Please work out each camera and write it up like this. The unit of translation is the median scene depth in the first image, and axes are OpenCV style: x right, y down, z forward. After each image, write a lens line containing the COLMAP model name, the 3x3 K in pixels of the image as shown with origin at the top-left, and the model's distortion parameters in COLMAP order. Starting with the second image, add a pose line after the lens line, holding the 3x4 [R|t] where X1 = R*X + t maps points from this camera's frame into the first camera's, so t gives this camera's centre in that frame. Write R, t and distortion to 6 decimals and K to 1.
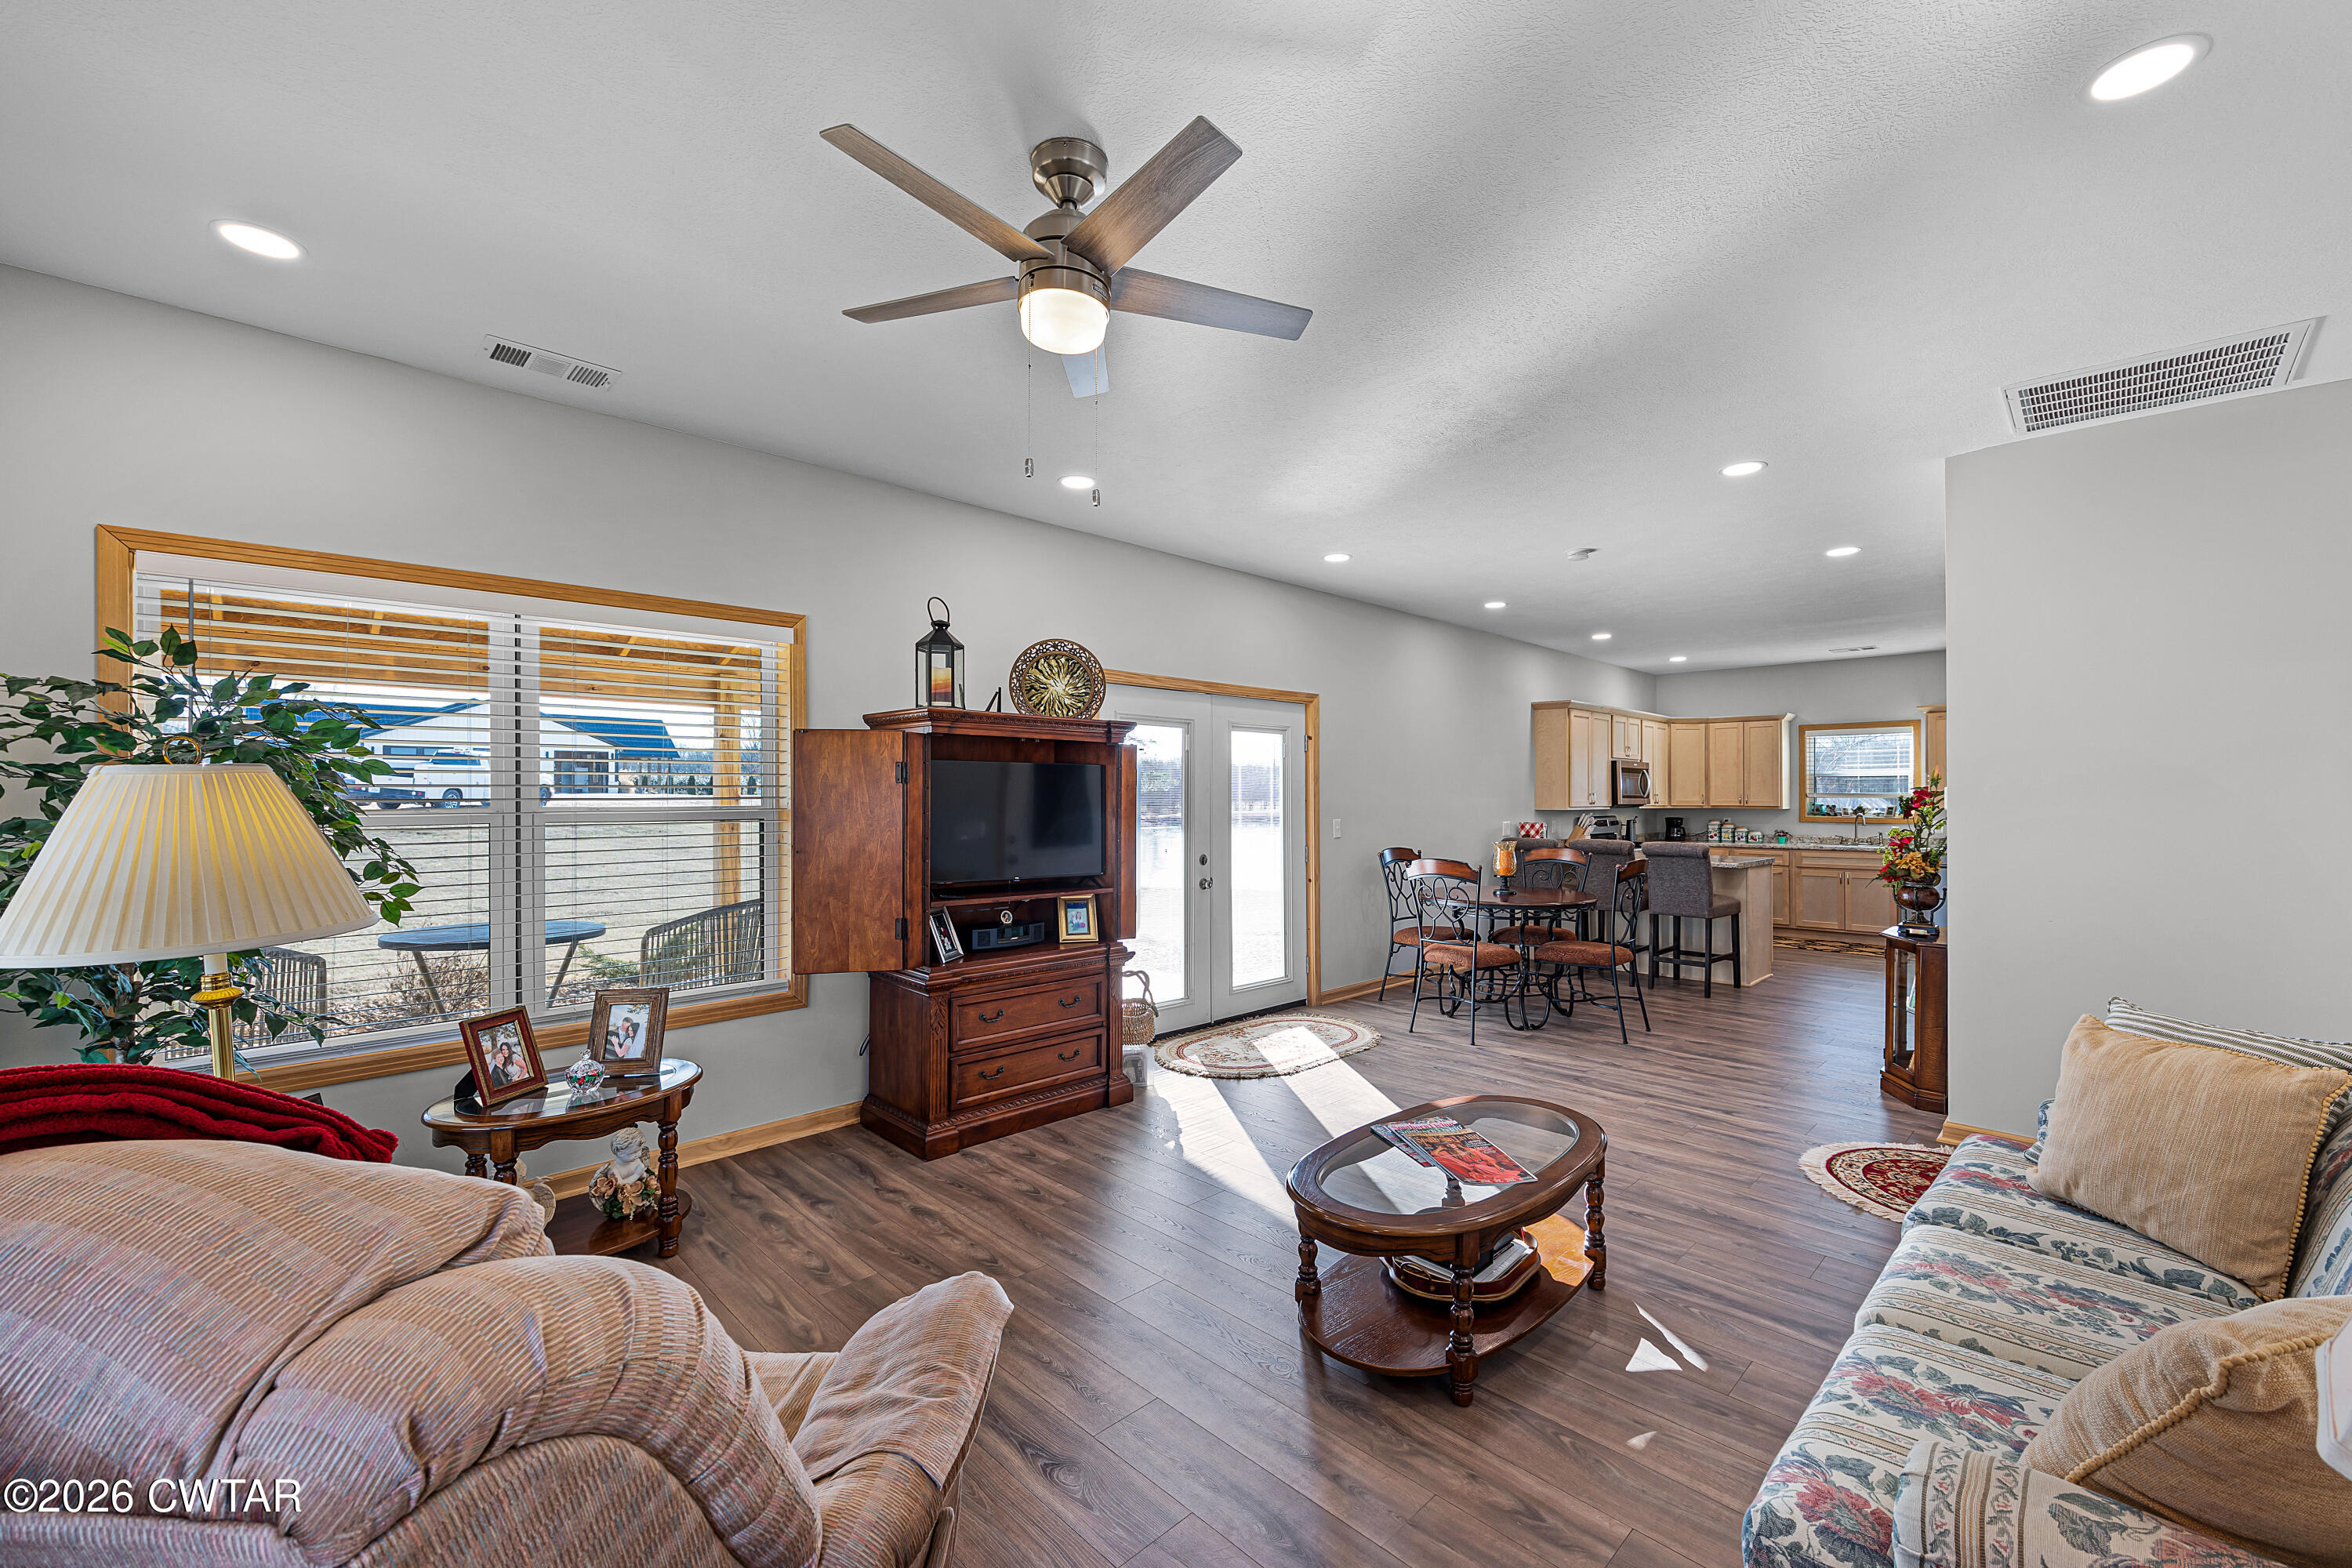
lens RADIAL K [[969.6, 0, 1176.0], [0, 969.6, 784.0], [0, 0, 1]] dist [-0.001204, -0.000032]
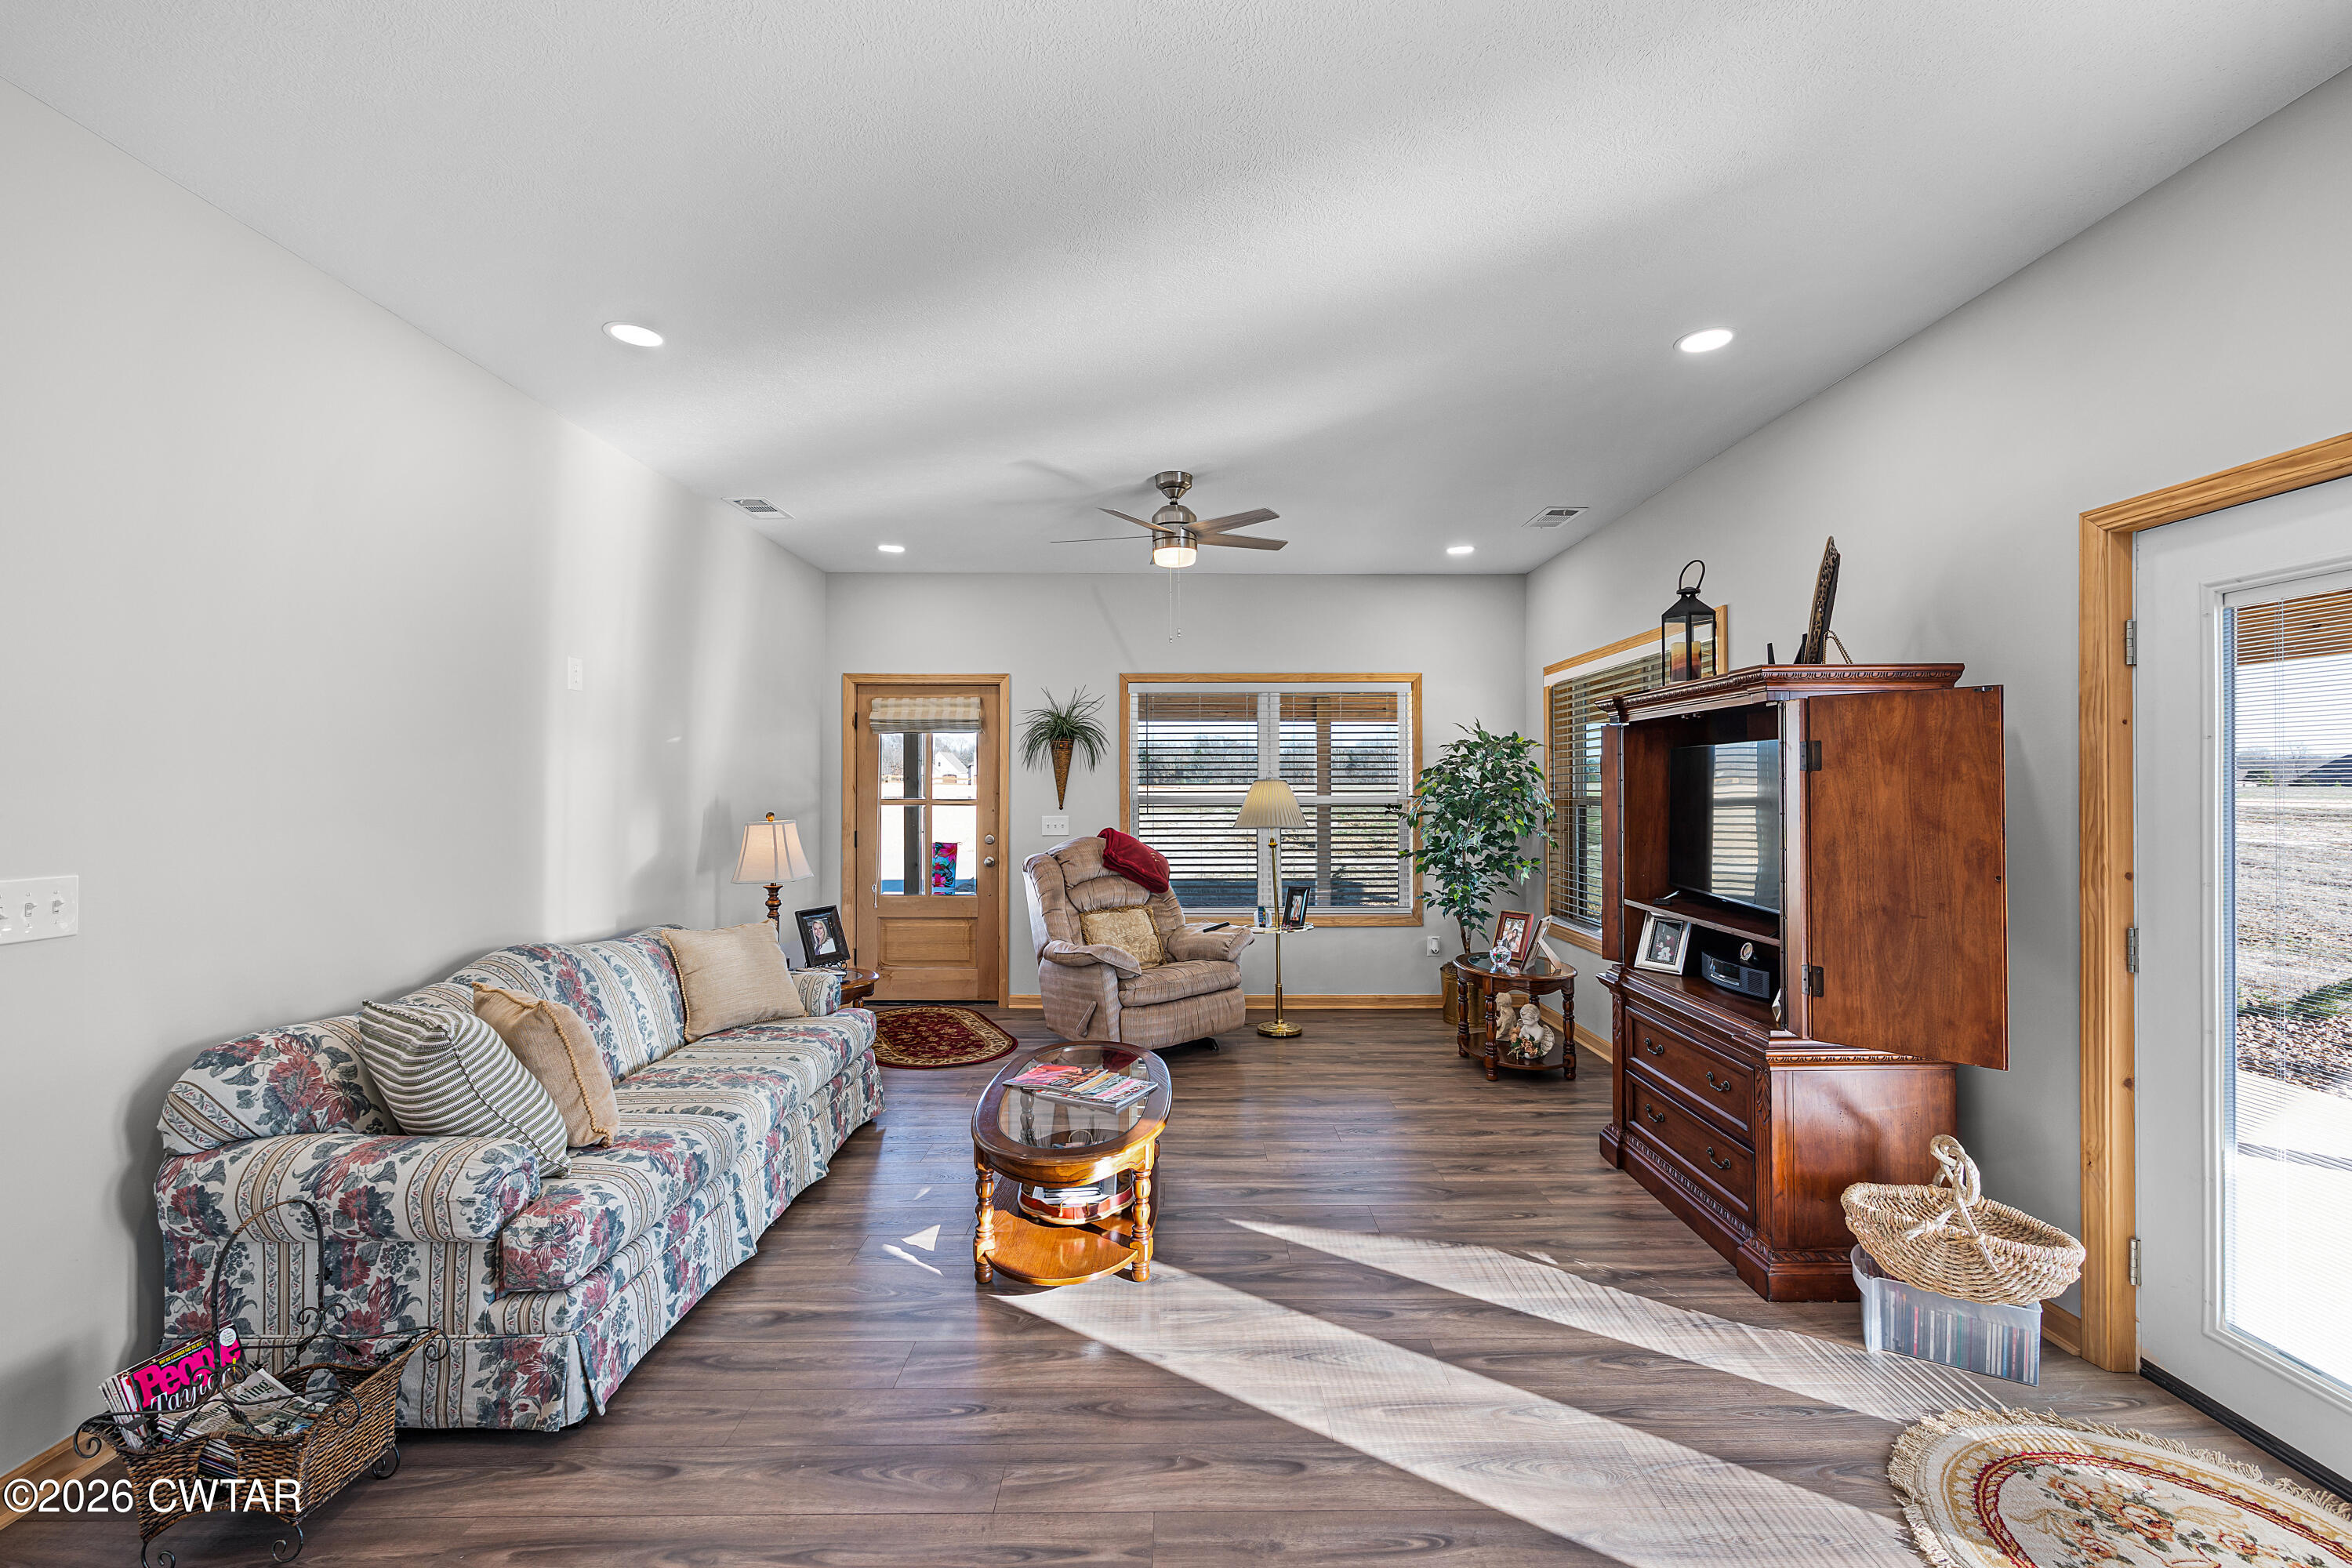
lens RADIAL K [[969.6, 0, 1176.0], [0, 969.6, 784.0], [0, 0, 1]] dist [-0.001204, -0.000032]
pose [[-0.707728, 0.000247, -0.706485, 1.126332], [0.011763, 0.999865, -0.011434, 0.022000], [0.706387, -0.016402, -0.707635, 2.089946]]
